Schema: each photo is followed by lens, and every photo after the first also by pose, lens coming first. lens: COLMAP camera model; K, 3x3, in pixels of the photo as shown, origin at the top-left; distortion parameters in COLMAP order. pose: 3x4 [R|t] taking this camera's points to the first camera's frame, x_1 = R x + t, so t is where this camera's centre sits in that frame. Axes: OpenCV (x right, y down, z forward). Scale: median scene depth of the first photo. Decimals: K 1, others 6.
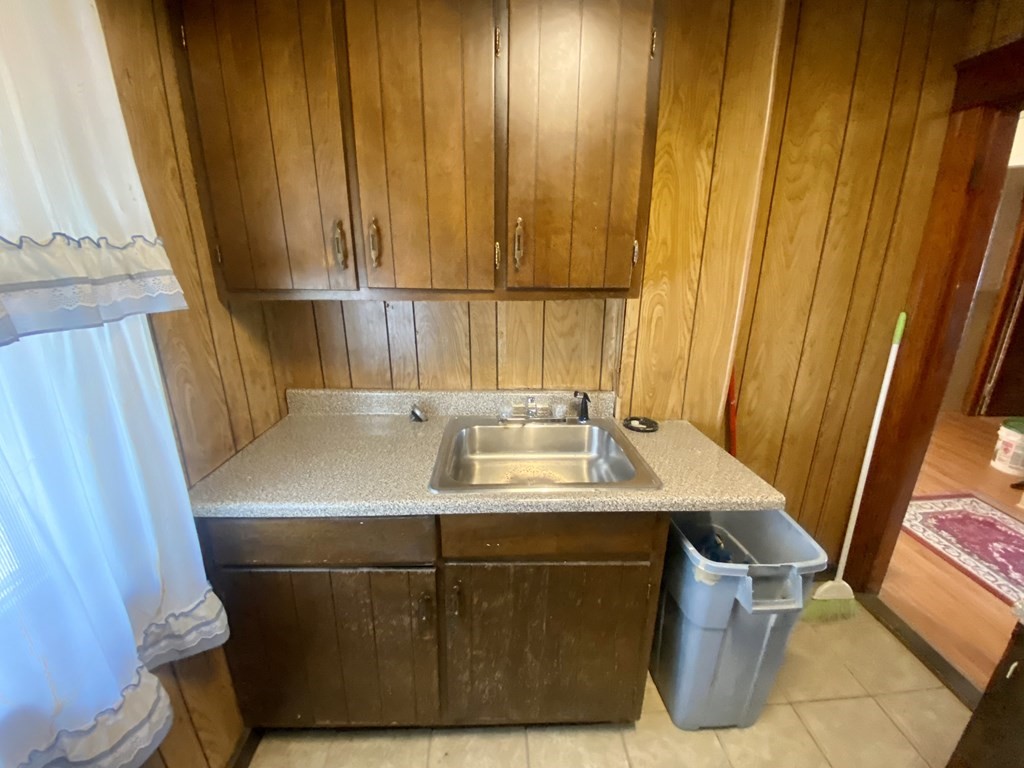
lens RADIAL K [[418.5, 0, 512.0], [0, 418.5, 384.0], [0, 0, 1]] dist [0.033001, -0.027551]
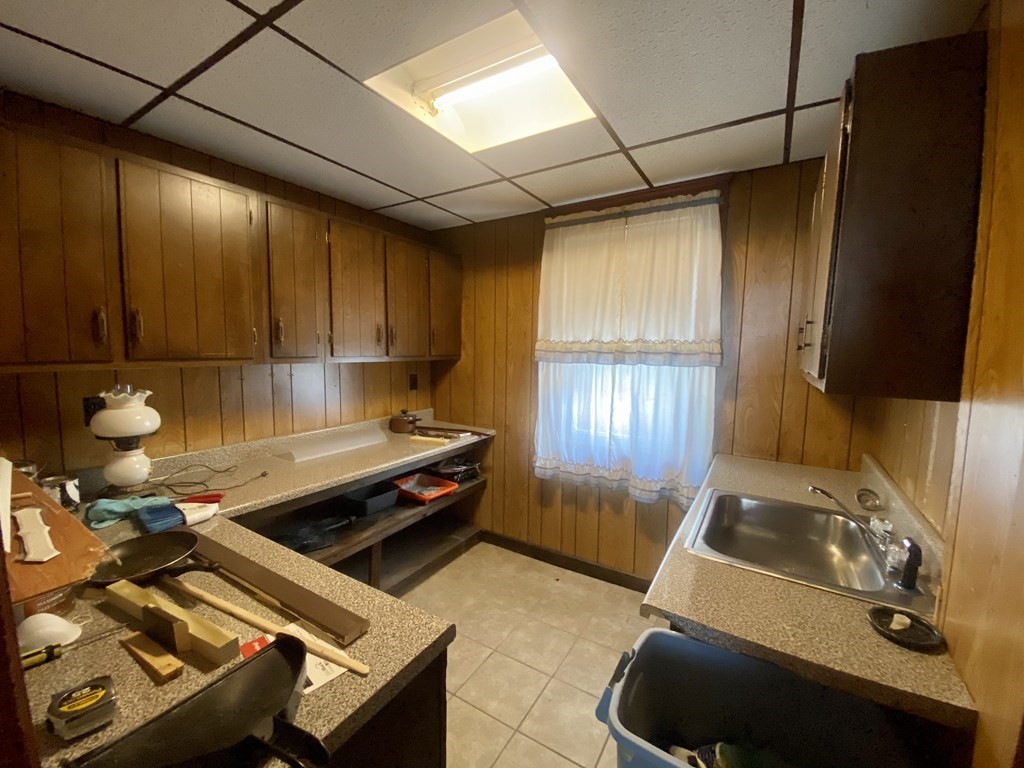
lens RADIAL K [[418.5, 0, 512.0], [0, 418.5, 384.0], [0, 0, 1]] dist [0.033001, -0.027551]
pose [[-0.558105, 0.067656, -0.827008, 1.320936], [-0.265594, 0.929670, 0.255290, -0.273813], [0.786116, 0.362127, -0.500884, 0.921194]]
